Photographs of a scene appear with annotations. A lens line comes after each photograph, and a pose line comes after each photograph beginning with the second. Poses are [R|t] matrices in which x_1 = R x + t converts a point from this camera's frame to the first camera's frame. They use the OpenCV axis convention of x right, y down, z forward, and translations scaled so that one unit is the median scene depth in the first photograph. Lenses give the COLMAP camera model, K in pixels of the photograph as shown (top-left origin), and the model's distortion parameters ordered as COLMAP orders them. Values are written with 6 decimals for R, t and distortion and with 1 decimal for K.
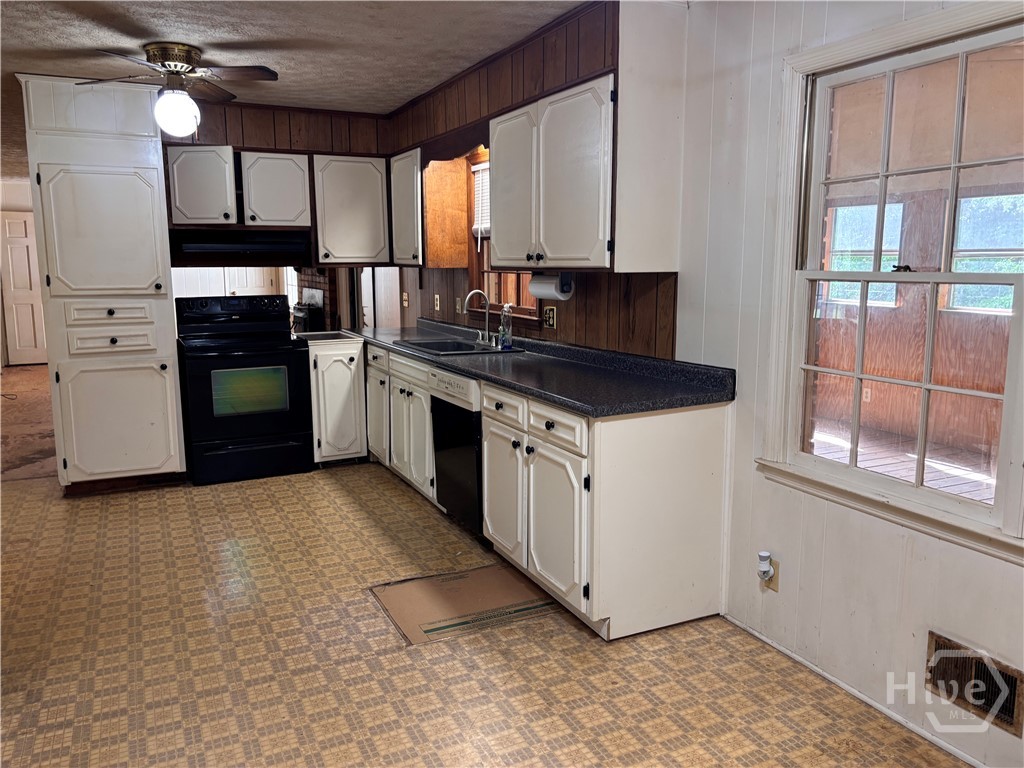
lens RADIAL K [[778.3, 0, 521.6], [0, 778.3, 380.3], [0, 0, 1]] dist [0.023994, -0.028955]
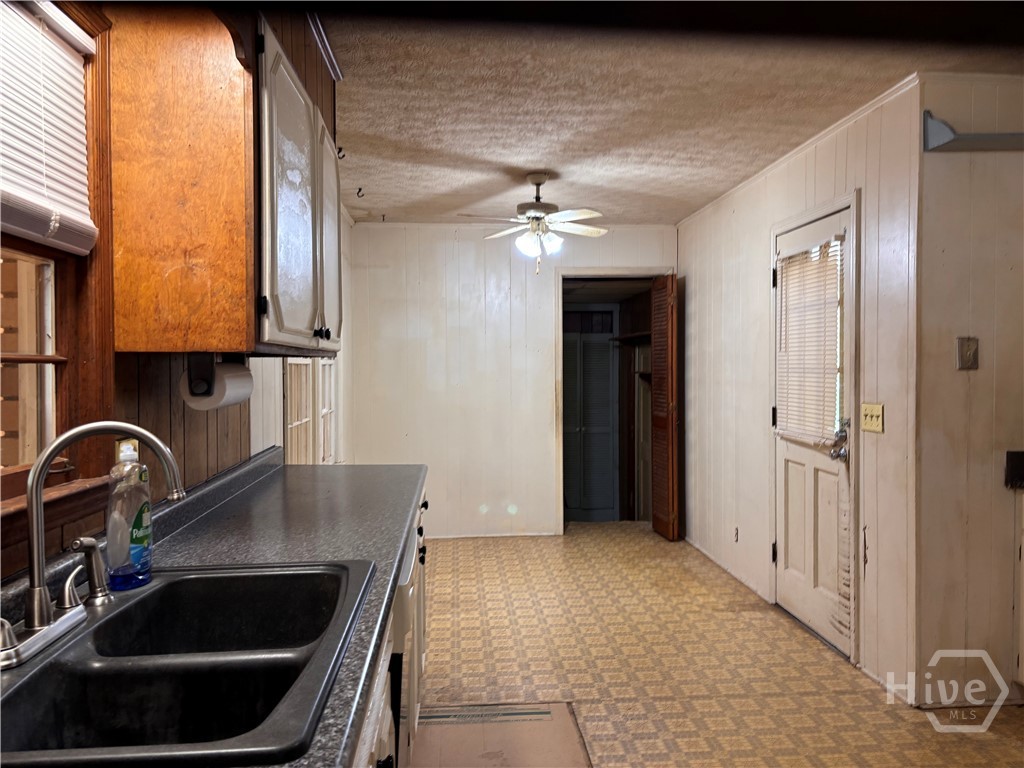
lens RADIAL K [[778.3, 0, 520.8], [0, 778.3, 378.8], [0, 0, 1]] dist [0.023994, -0.028955]
pose [[-0.929632, -0.002909, 0.368477, -0.466671], [0.059384, 0.985715, 0.157602, -0.264402], [-0.363672, 0.168394, -0.916180, 1.899012]]
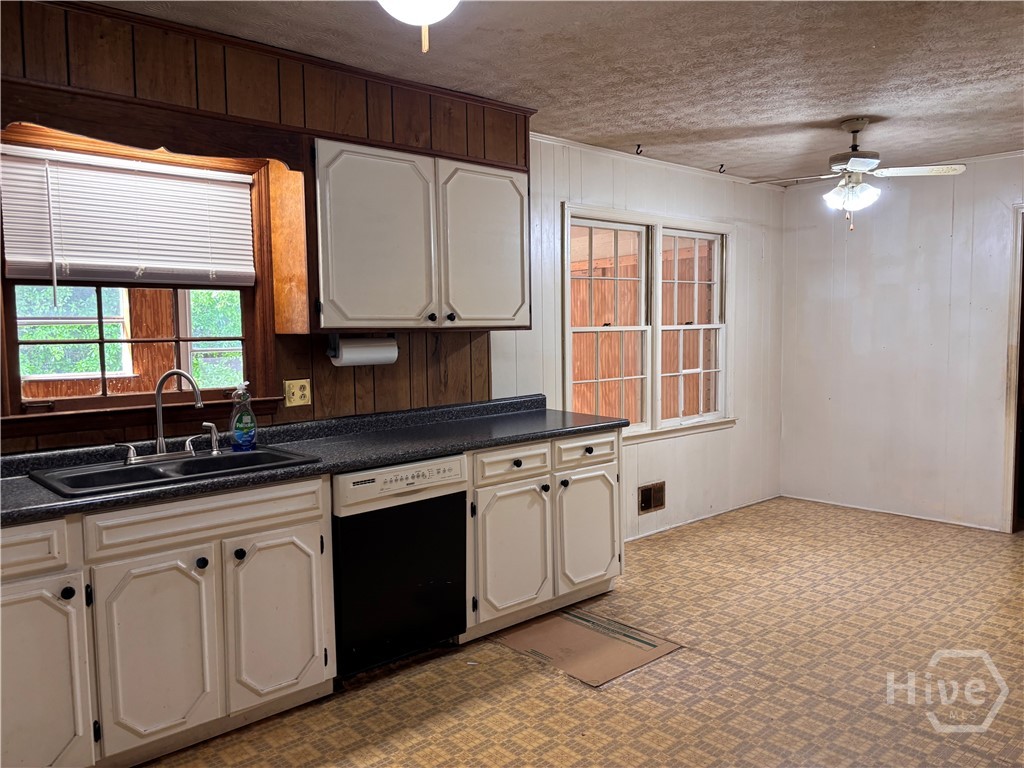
lens RADIAL K [[778.3, 0, 513.2], [0, 778.3, 383.4], [0, 0, 1]] dist [0.023994, -0.028955]
pose [[-0.269434, -0.069687, 0.960494, -1.144644], [0.159026, 0.980466, 0.115745, -0.215435], [-0.949798, 0.183929, -0.253089, 1.440941]]
